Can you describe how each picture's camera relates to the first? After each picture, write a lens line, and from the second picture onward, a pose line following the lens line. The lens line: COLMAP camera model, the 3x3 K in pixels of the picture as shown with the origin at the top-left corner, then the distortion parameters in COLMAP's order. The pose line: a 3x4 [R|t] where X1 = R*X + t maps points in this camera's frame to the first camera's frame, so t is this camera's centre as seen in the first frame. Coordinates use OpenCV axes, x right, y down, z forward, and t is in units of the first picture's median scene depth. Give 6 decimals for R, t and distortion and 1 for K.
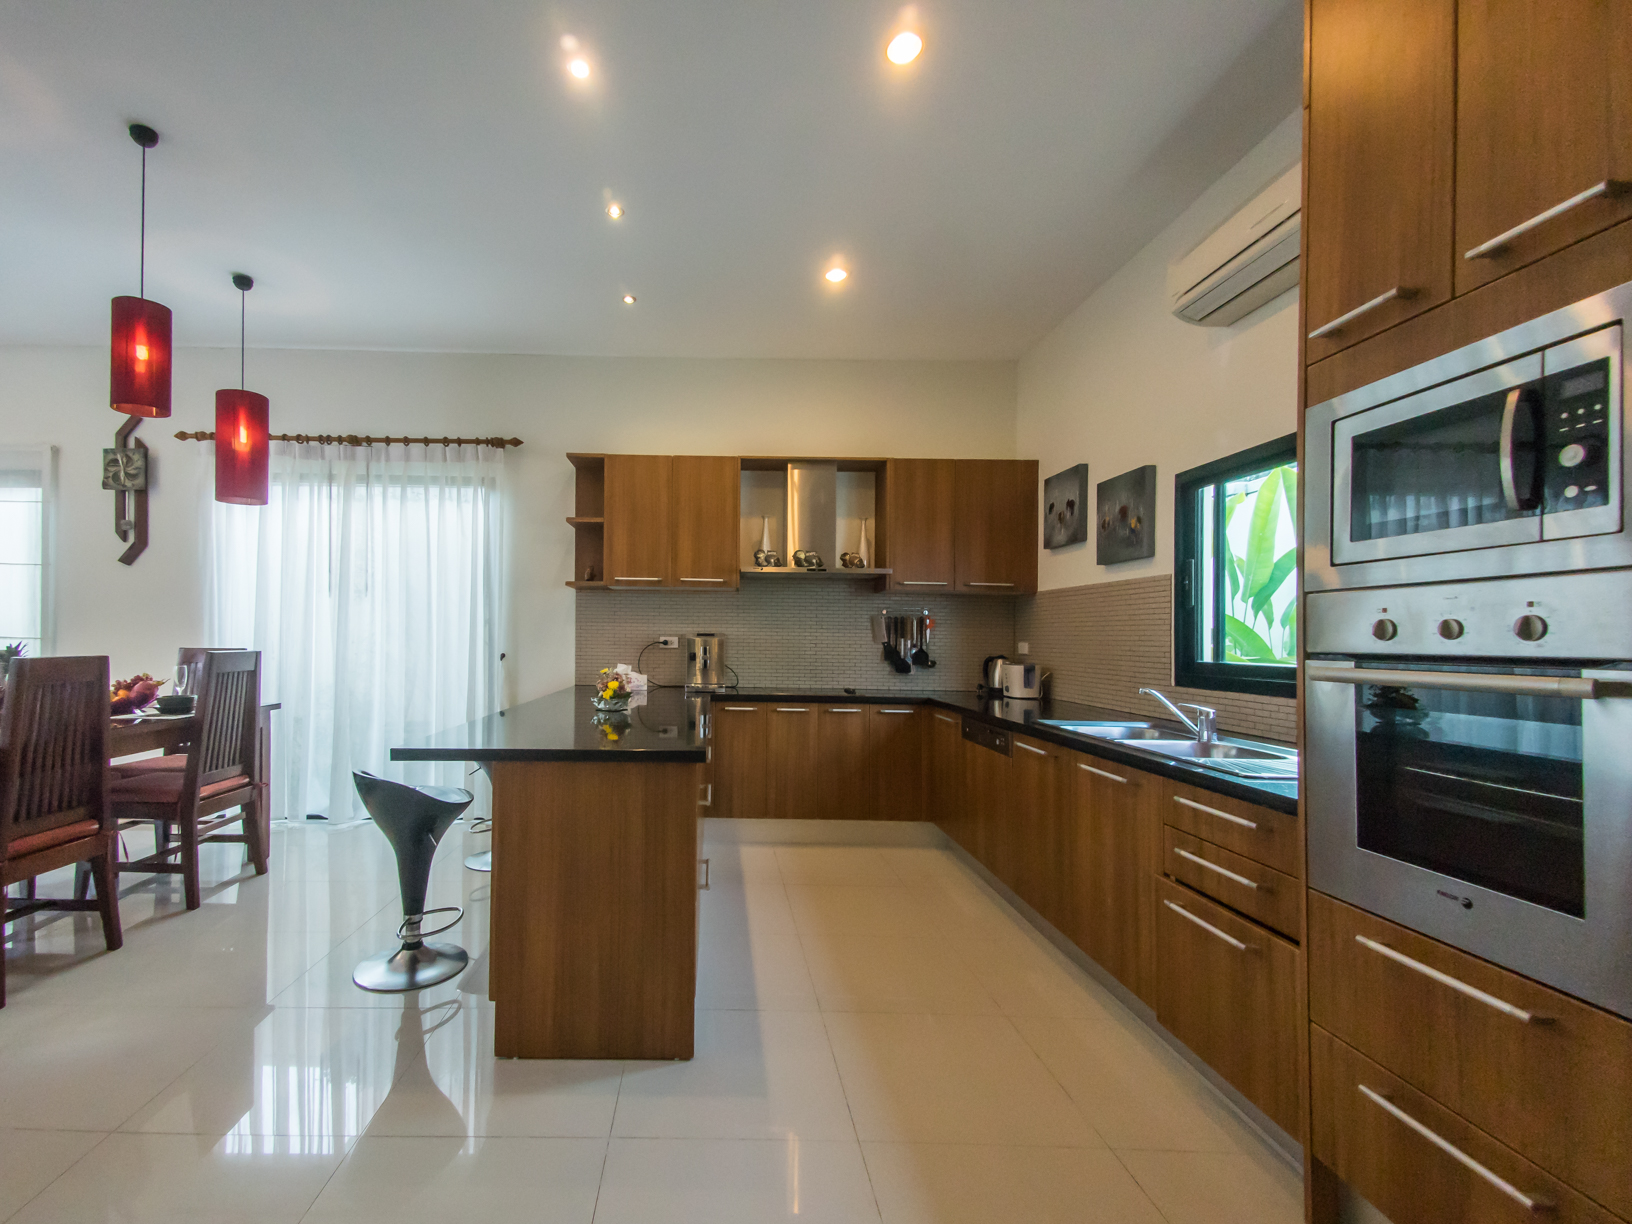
lens RADIAL K [[728.8, 0, 707.8], [0, 728.8, 630.7], [0, 0, 1]] dist [0.016628, -0.005083]
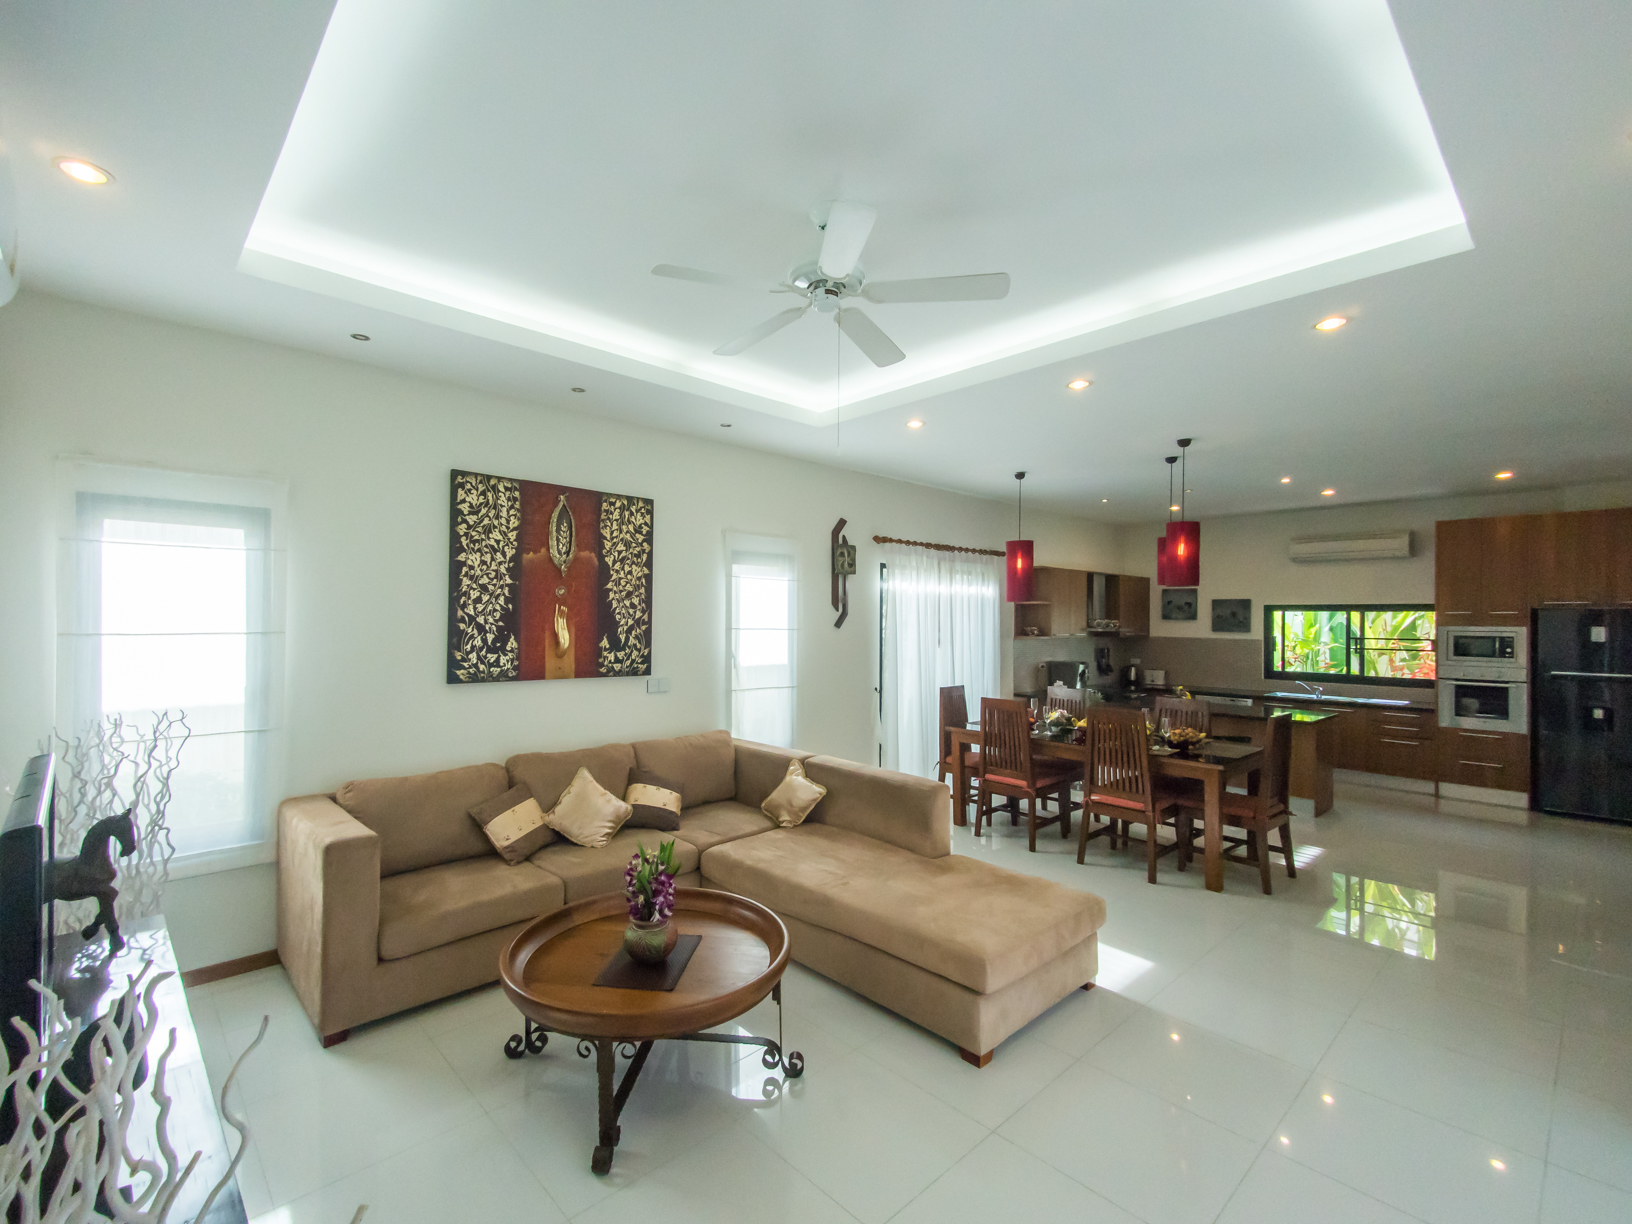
lens RADIAL K [[741.2, 0, 772.1], [0, 741.2, 624.0], [0, 0, 1]] dist [0.063797, -0.013397]
pose [[0.737632, -0.012092, 0.675094, -1.965532], [-0.004783, 0.999721, 0.023132, -0.140280], [-0.675185, -0.020292, 0.737369, 0.077322]]
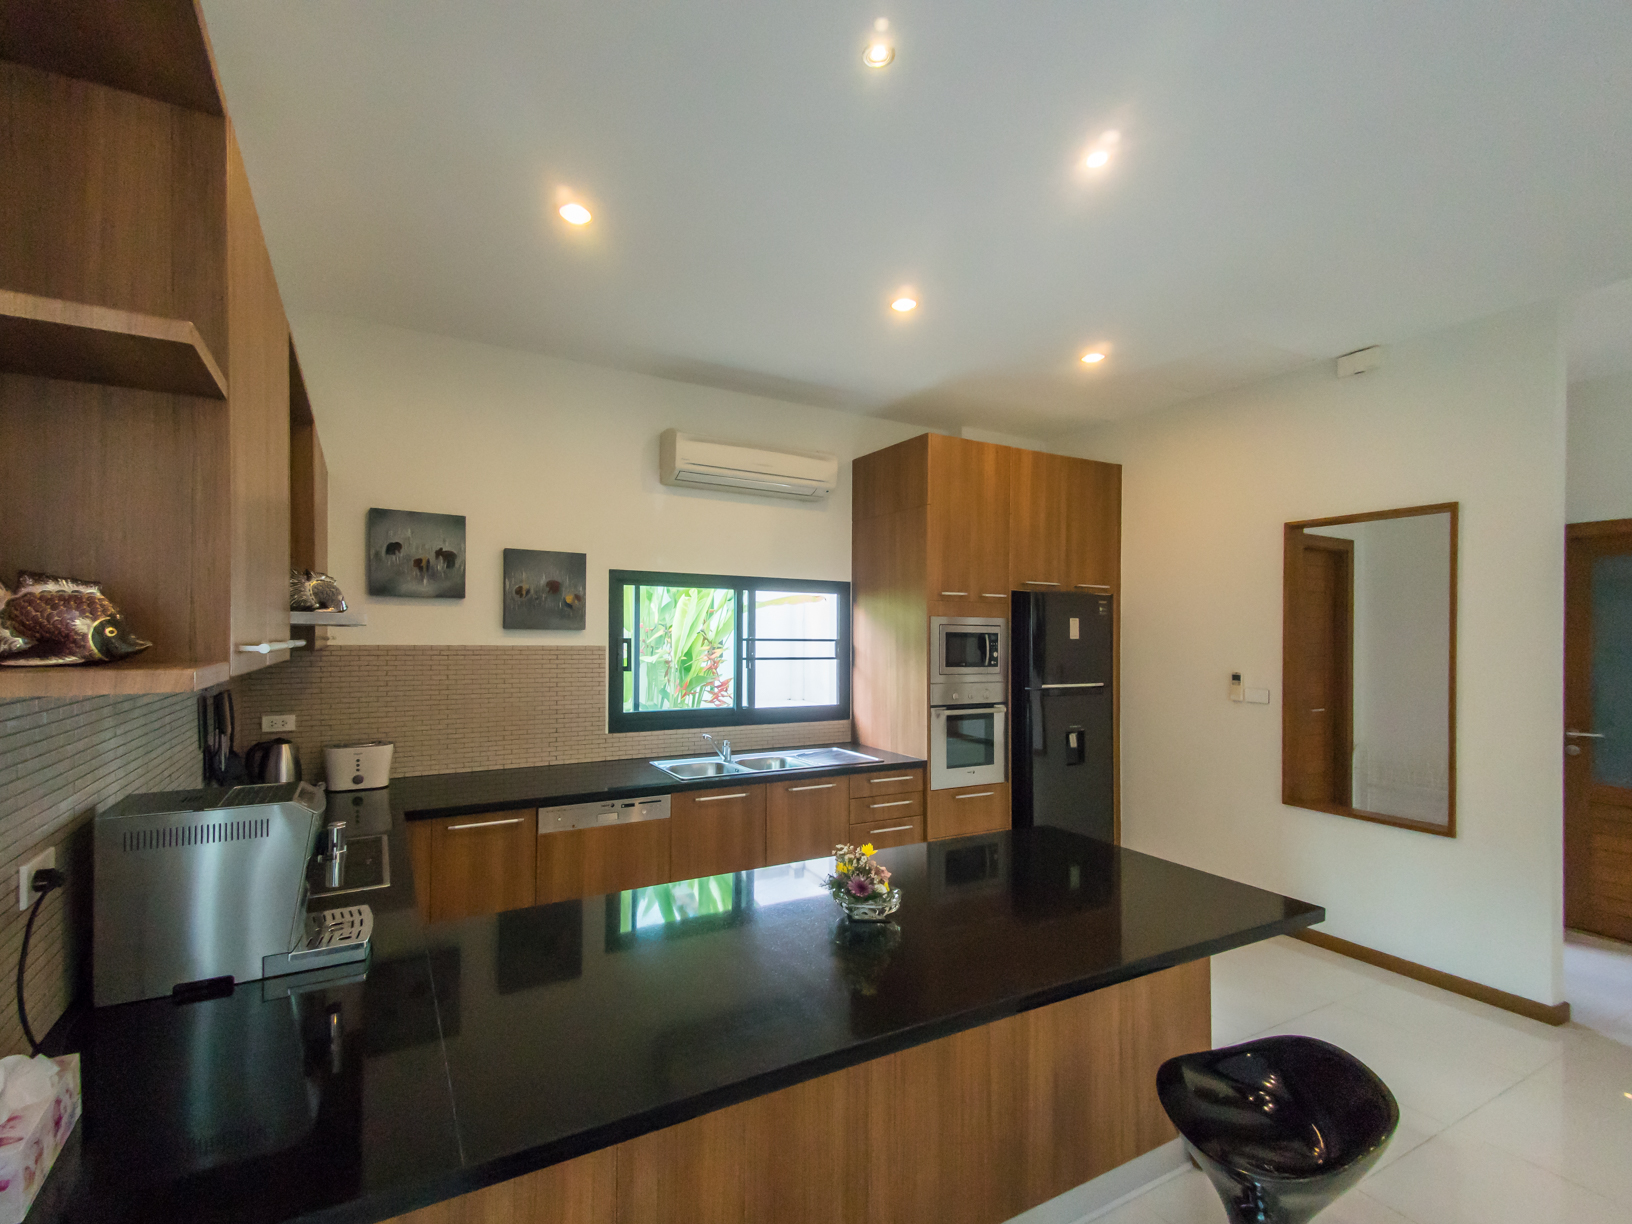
lens RADIAL K [[728.8, 0, 759.7], [0, 728.8, 637.2], [0, 0, 1]] dist [0.016628, -0.005083]
pose [[-0.486704, -0.023654, 0.873247, -0.423895], [-0.024676, 0.999607, 0.013323, -0.082946], [-0.873219, -0.015064, -0.487096, 0.979145]]
